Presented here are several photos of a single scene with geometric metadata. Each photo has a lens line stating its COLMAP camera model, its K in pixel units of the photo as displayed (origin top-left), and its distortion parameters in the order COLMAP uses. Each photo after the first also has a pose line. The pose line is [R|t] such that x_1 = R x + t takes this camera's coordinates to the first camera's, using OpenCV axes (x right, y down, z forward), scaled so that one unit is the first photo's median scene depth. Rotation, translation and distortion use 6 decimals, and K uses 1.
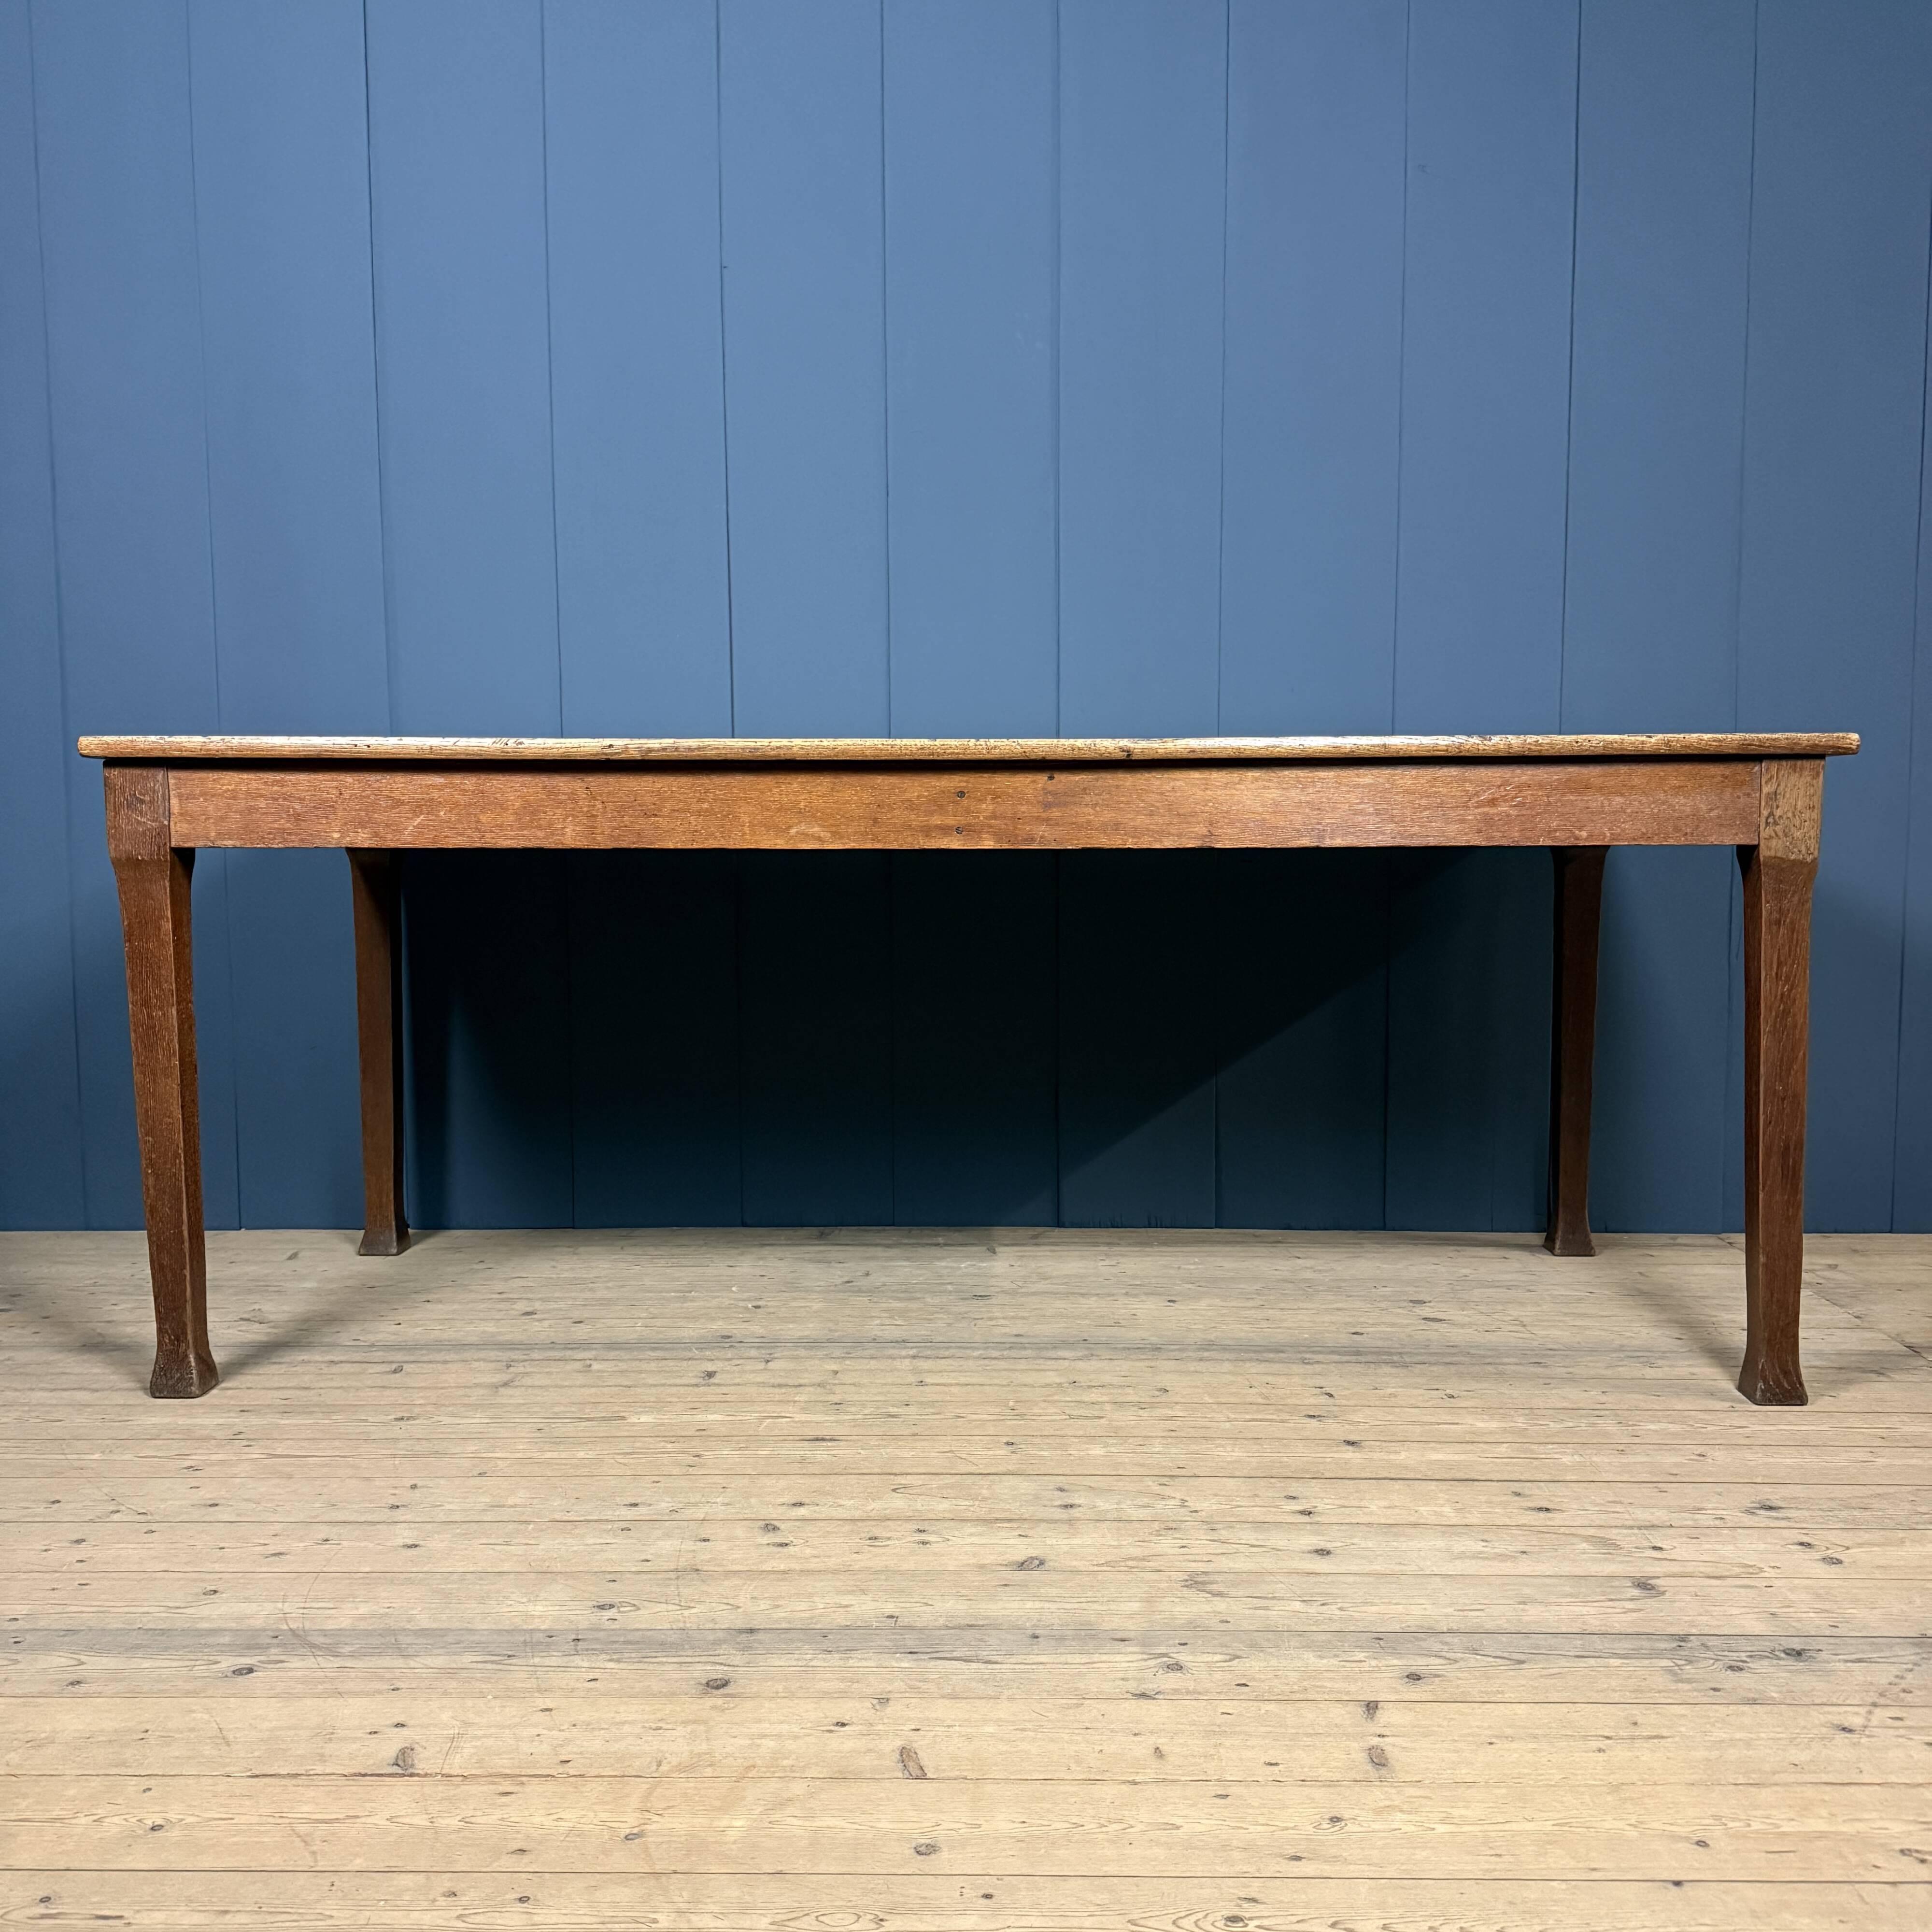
lens RADIAL K [[1817.0, 0, 968.4], [0, 1817.0, 949.6], [0, 0, 1]] dist [-0.005438, 0.000000]
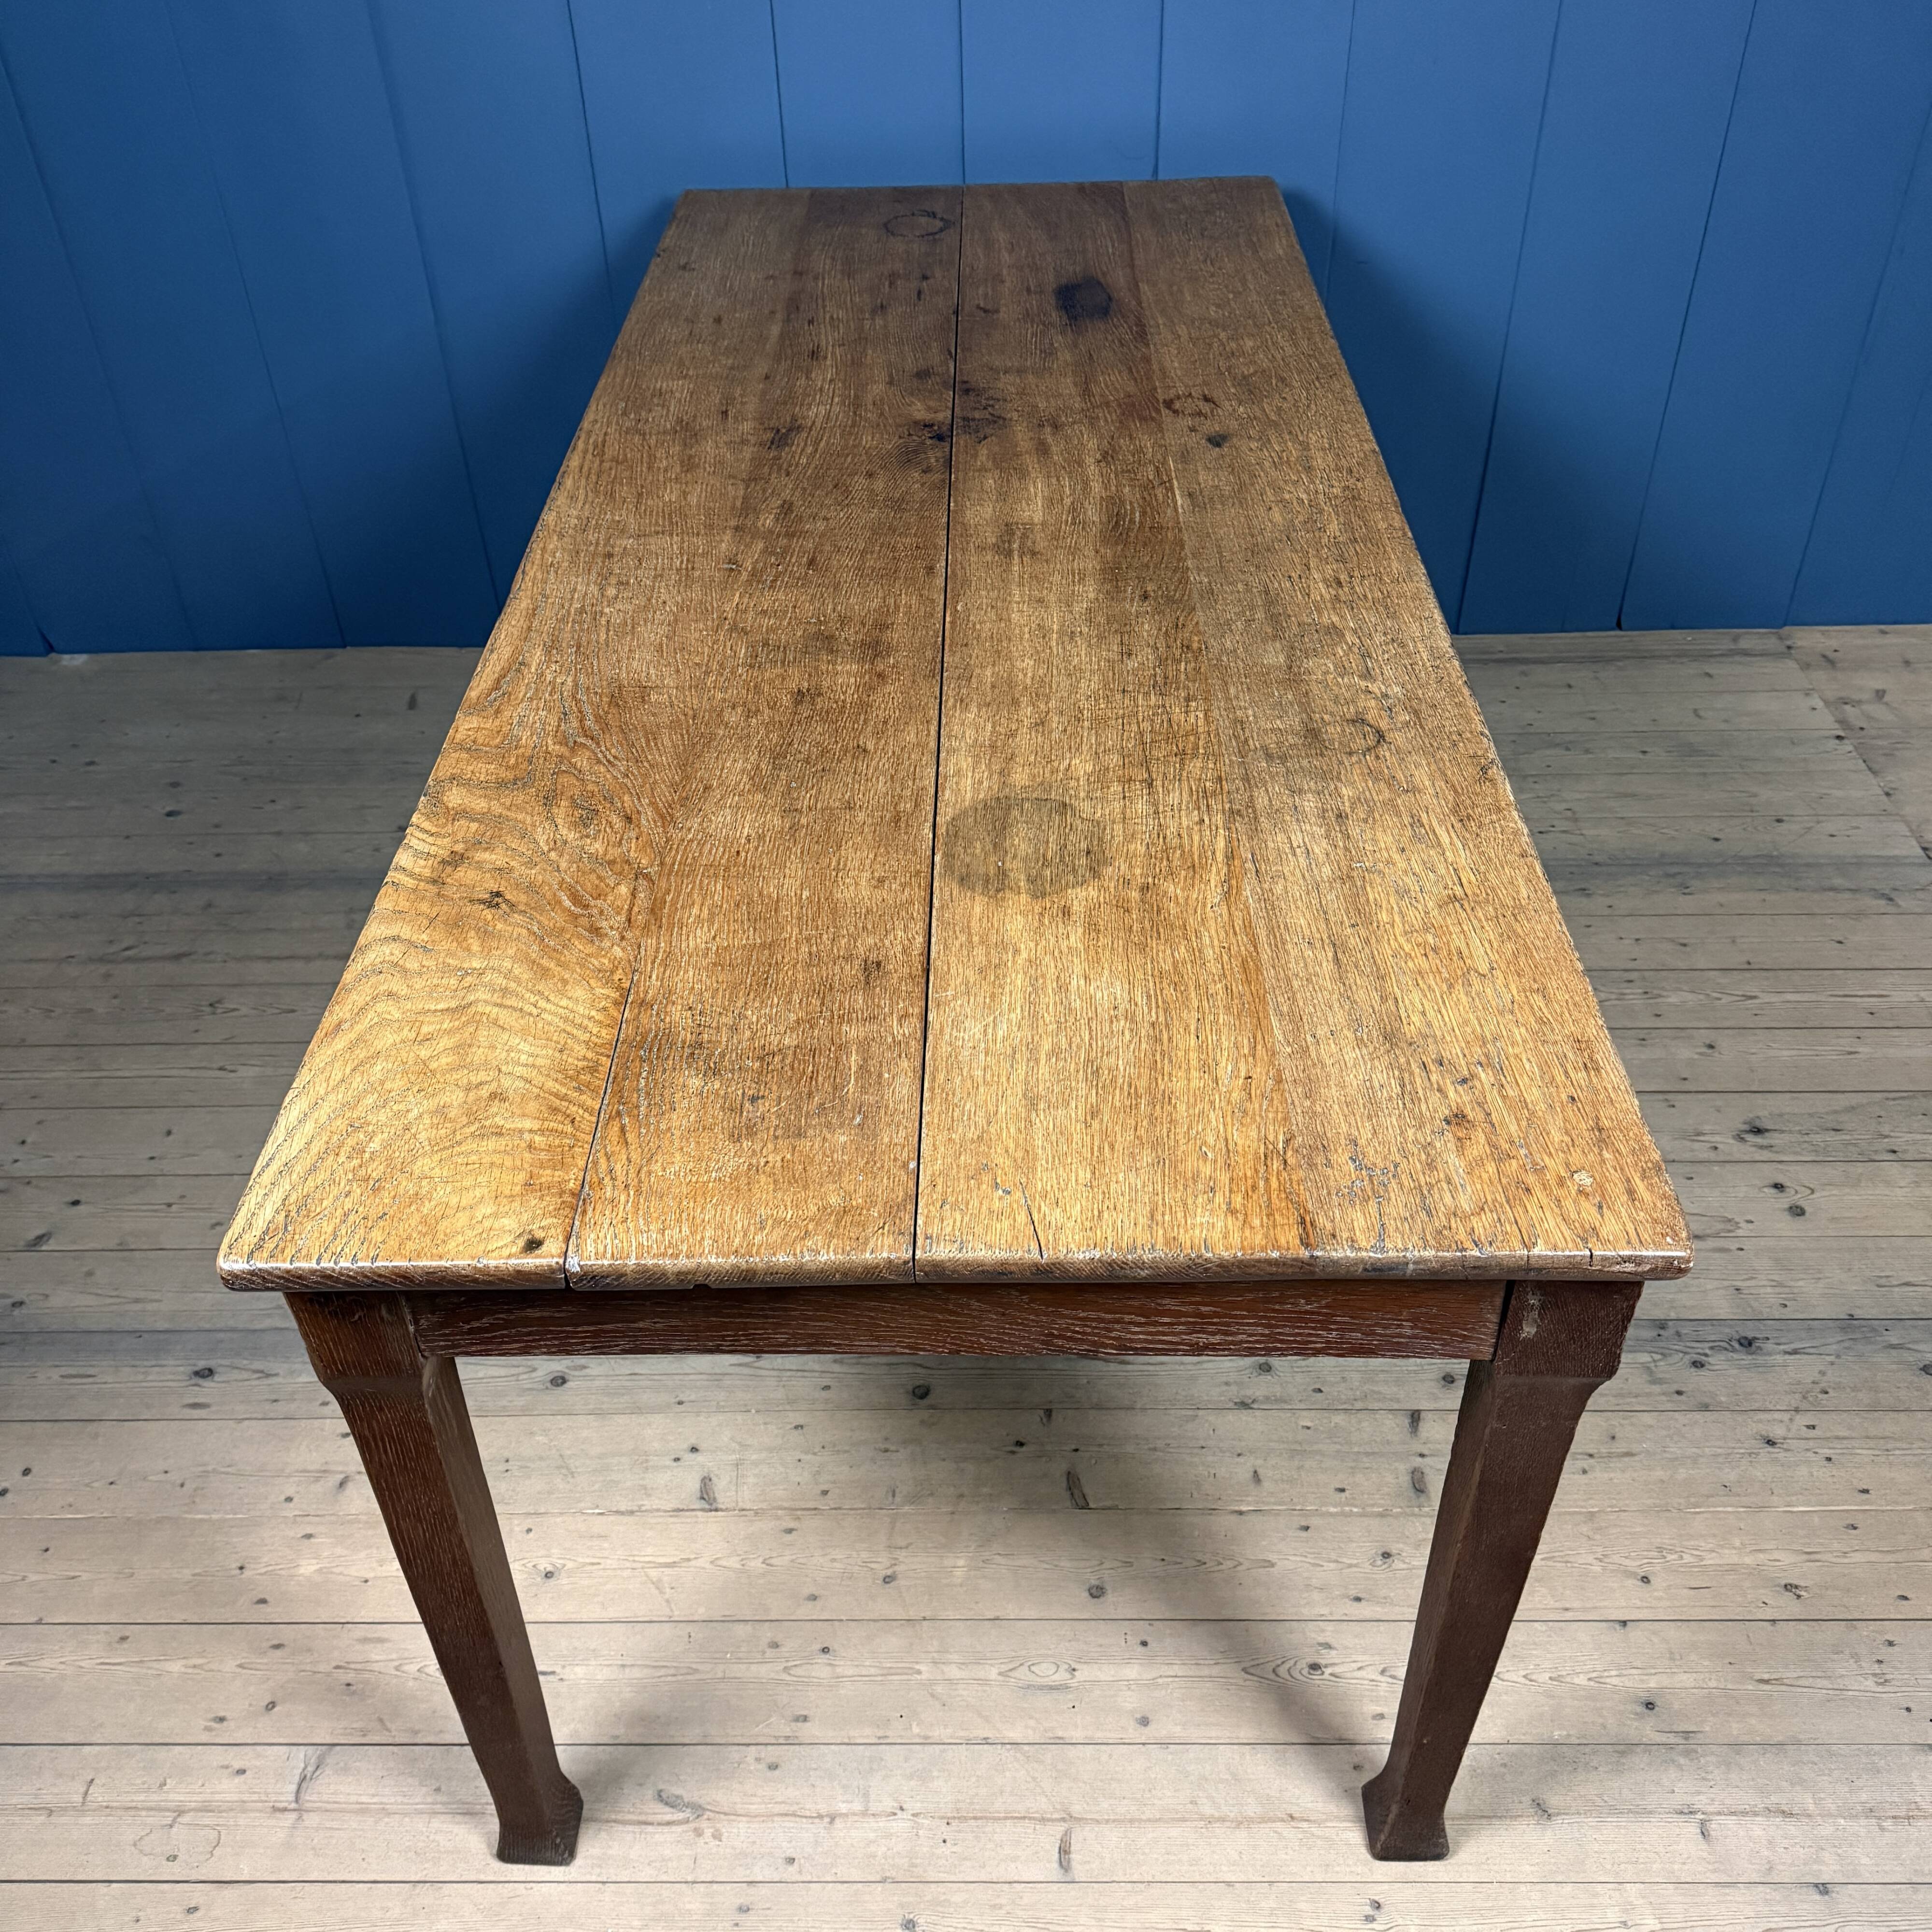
lens RADIAL K [[1817.0, 0, 969.1], [0, 1817.0, 972.8], [0, 0, 1]] dist [-0.005438, 0.000000]
pose [[0.999756, -0.019342, -0.010633, -0.073763], [0.021937, 0.817498, 0.575513, -0.537545], [-0.002439, -0.575607, 0.817723, 0.086479]]
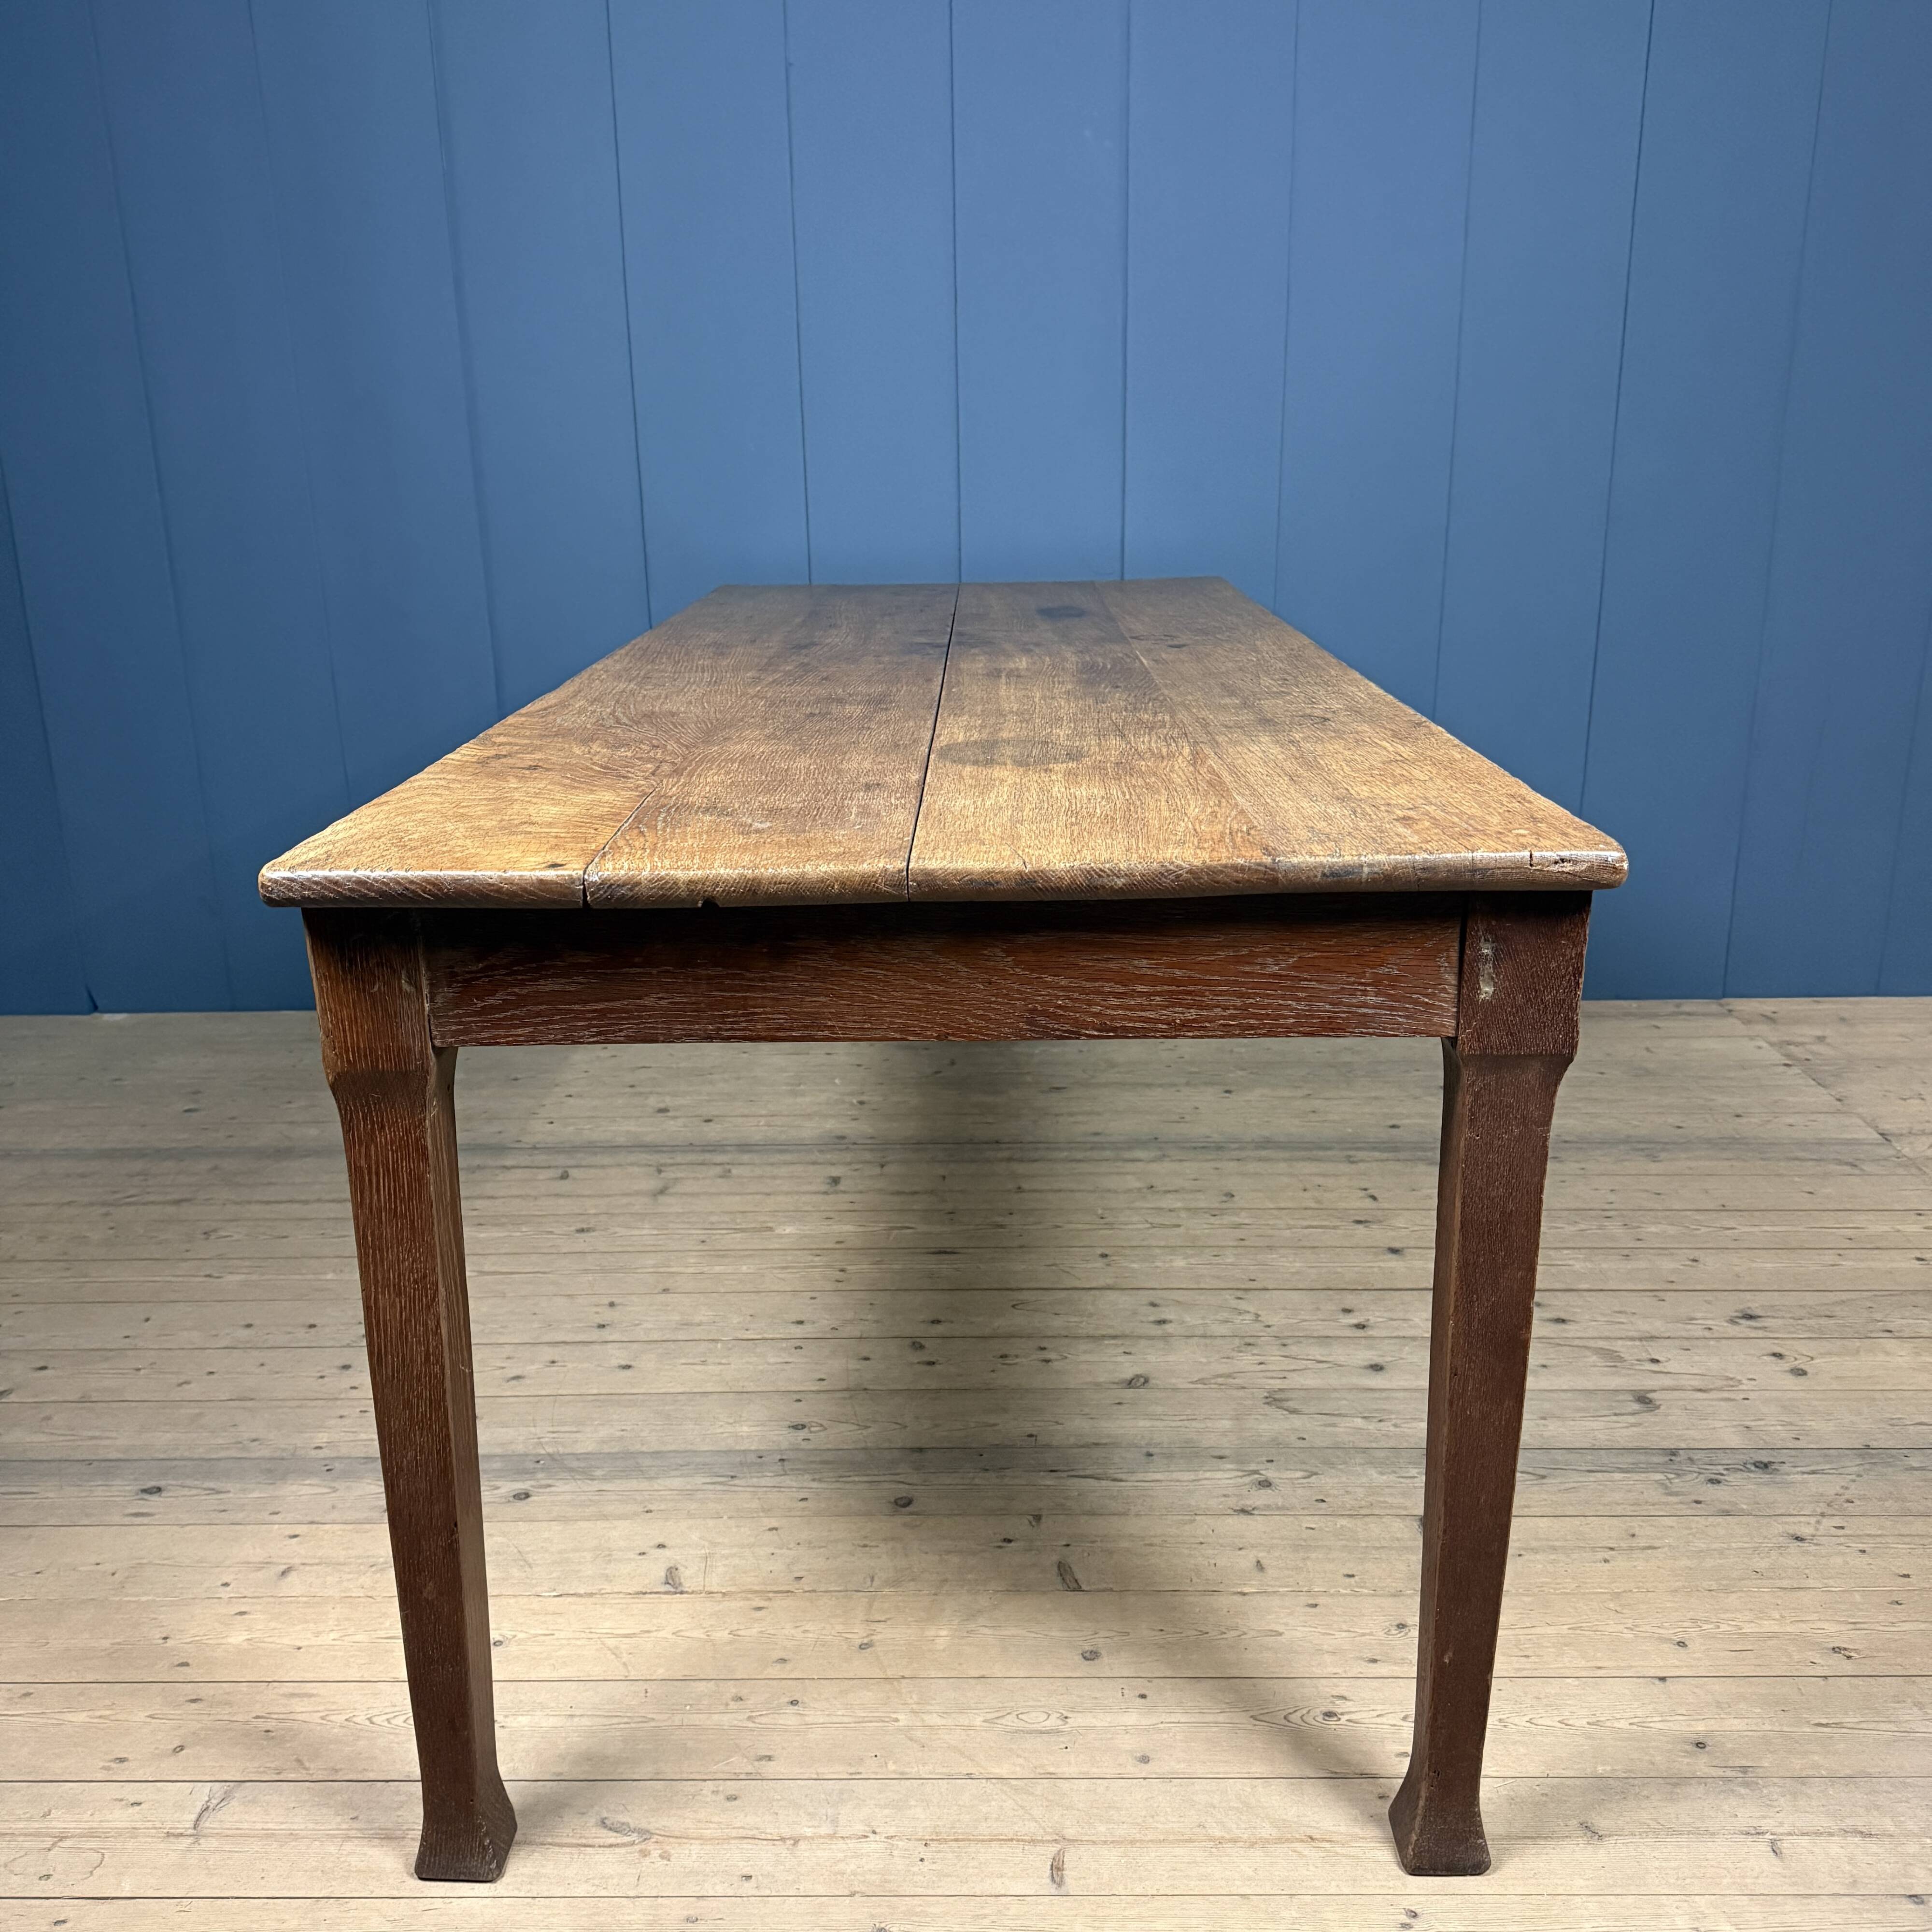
lens RADIAL K [[1817.0, 0, 964.1], [0, 1817.0, 965.1], [0, 0, 1]] dist [-0.005438, 0.000000]
pose [[0.999927, -0.011975, -0.001359, -0.079755], [0.011979, 0.975174, 0.221115, -0.210690], [-0.001323, -0.221115, 0.975247, -0.127171]]
